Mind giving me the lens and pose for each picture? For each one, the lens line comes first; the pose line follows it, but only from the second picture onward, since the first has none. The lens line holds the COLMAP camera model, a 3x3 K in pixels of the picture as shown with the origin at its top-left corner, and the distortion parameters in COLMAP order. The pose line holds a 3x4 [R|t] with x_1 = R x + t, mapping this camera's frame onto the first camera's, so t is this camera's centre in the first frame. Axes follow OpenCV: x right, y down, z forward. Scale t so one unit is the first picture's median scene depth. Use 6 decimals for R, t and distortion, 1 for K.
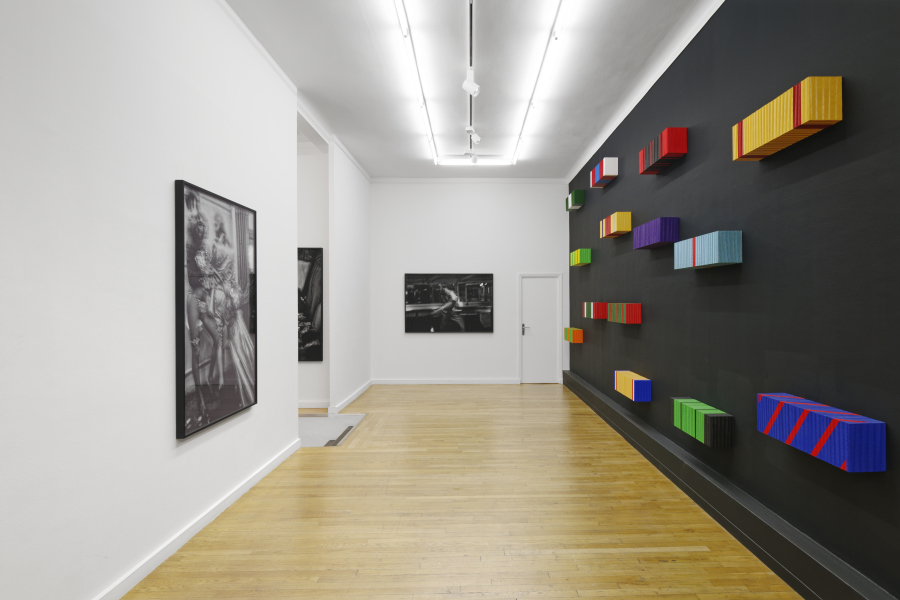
lens RADIAL K [[508.6, 0, 457.6], [0, 508.6, 303.5], [0, 0, 1]] dist [-0.006391, 0.000851]
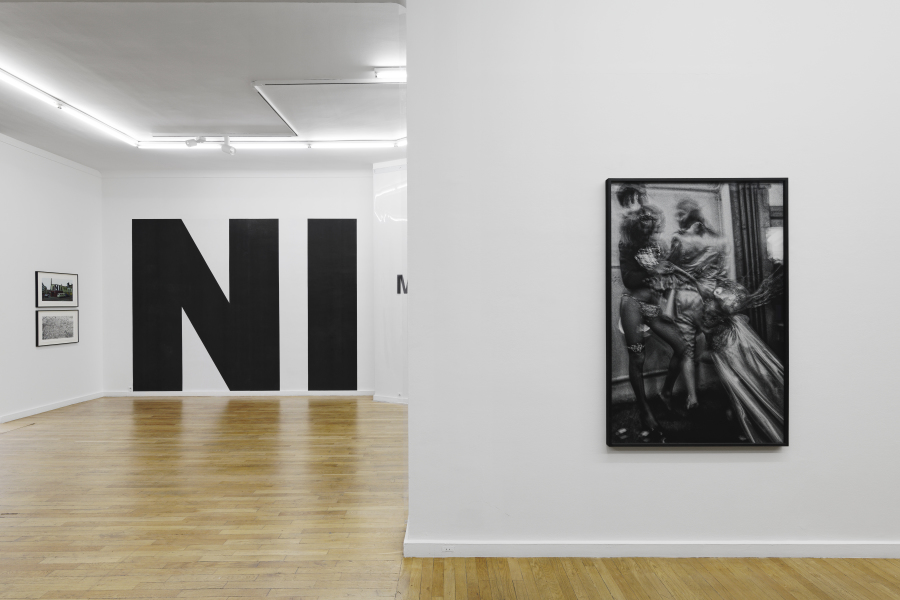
lens RADIAL K [[427.3, 0, 448.1], [0, 427.3, 305.2], [0, 0, 1]] dist [0.000075, -0.002340]
pose [[0.016761, 0.001807, -0.999858, 0.236051], [-0.002575, 0.999995, 0.001765, -0.002549], [0.999856, 0.002546, 0.016766, 0.604293]]
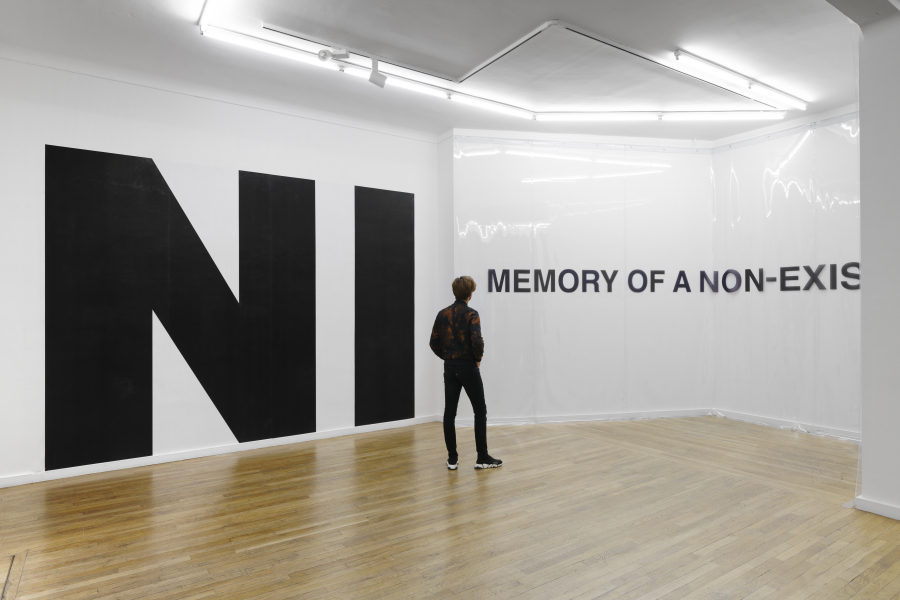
lens RADIAL K [[522.5, 0, 451.5], [0, 522.5, 301.2], [0, 0, 1]] dist [-0.000028, 0.003433]
pose [[0.564521, -0.009599, -0.825363, -0.135158], [0.001121, 0.999940, -0.010863, 0.003712], [0.825418, 0.005207, 0.564498, -0.681645]]
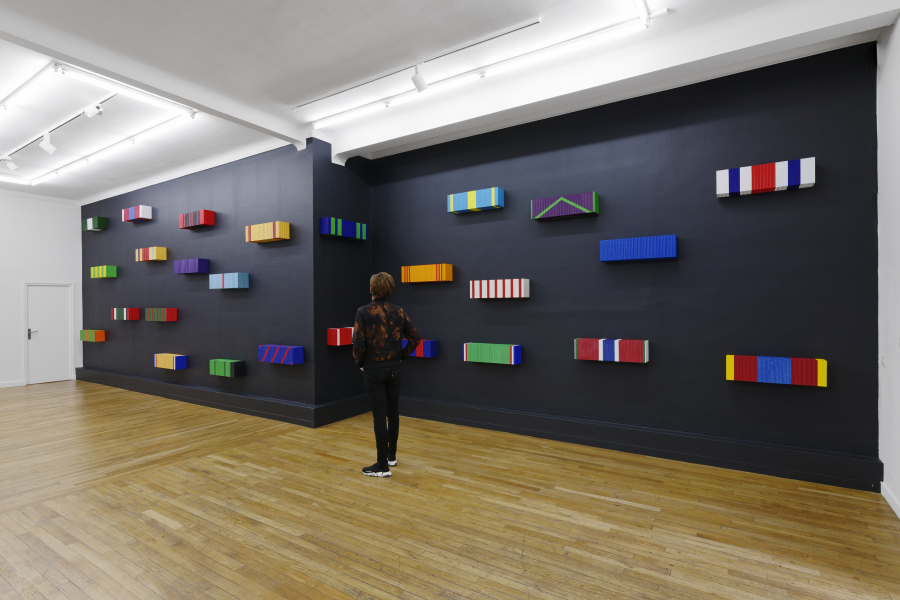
lens RADIAL K [[458.4, 0, 450.6], [0, 458.4, 304.0], [0, 0, 1]] dist [0.001611, -0.001545]
pose [[0.526275, -0.001466, 0.850313, -0.567194], [0.010959, 0.999927, -0.005059, 0.005939], [-0.850244, 0.011981, 0.526253, -0.663817]]
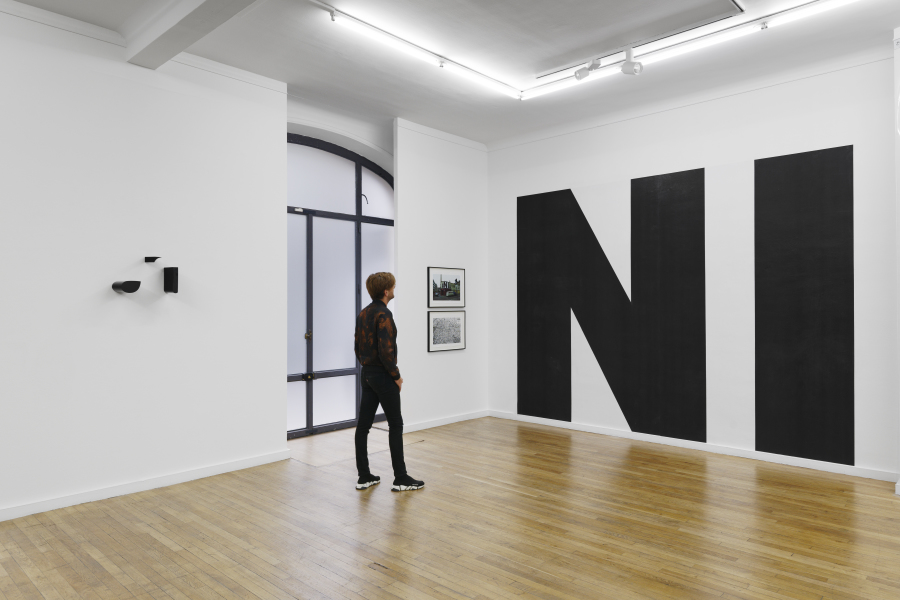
lens RADIAL K [[587.3, 0, 454.1], [0, 587.3, 302.4], [0, 0, 1]] dist [-0.005689, 0.001782]
pose [[-0.675103, -0.002314, -0.737720, -0.005069], [-0.003014, 0.999995, -0.000379, -0.004446], [0.737717, 0.001968, -0.675107, 0.469088]]
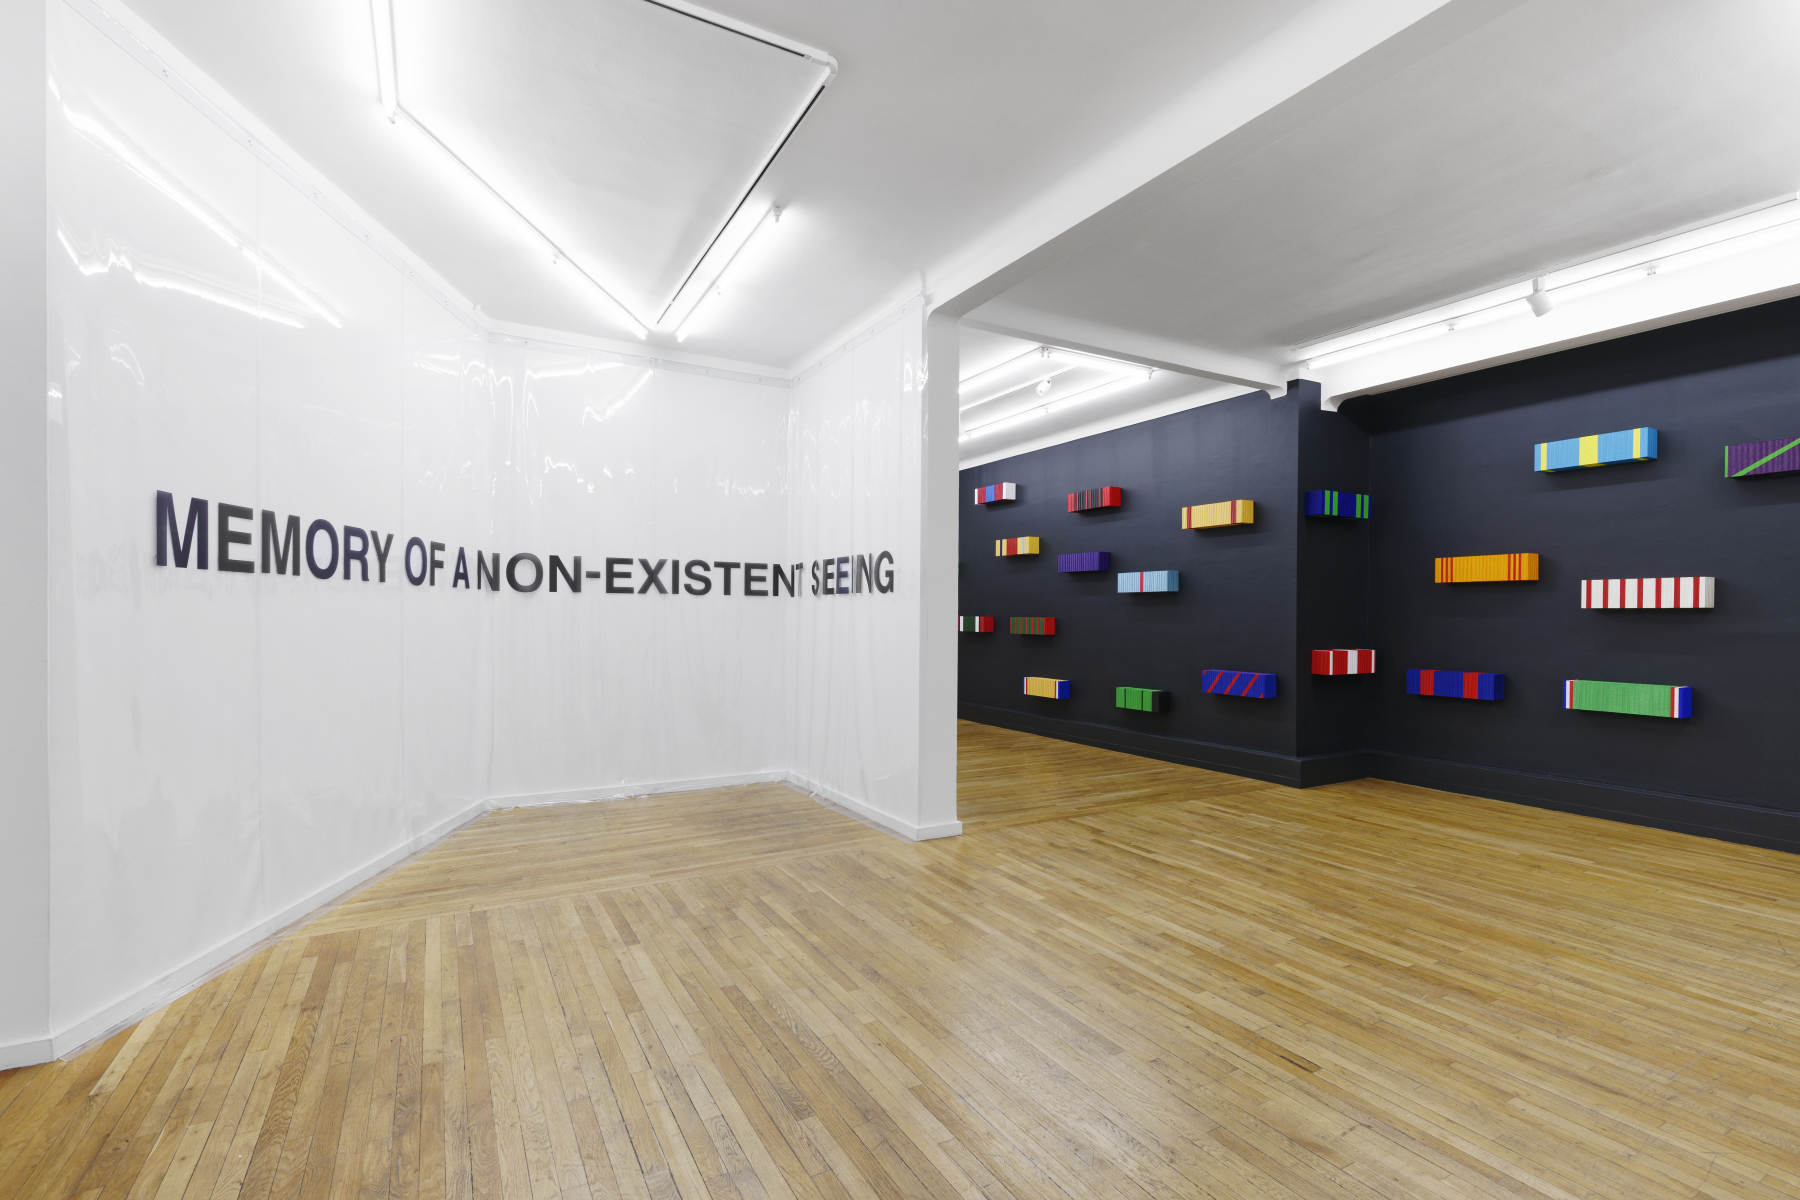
lens RADIAL K [[825.9, 0, 903.3], [0, 825.9, 618.9], [0, 0, 1]] dist [-0.000599, -0.000567]
pose [[0.867516, 0.002862, 0.497401, -1.283808], [-0.003518, 0.999994, 0.000383, 0.005940], [-0.497397, -0.002082, 0.867521, -0.701895]]
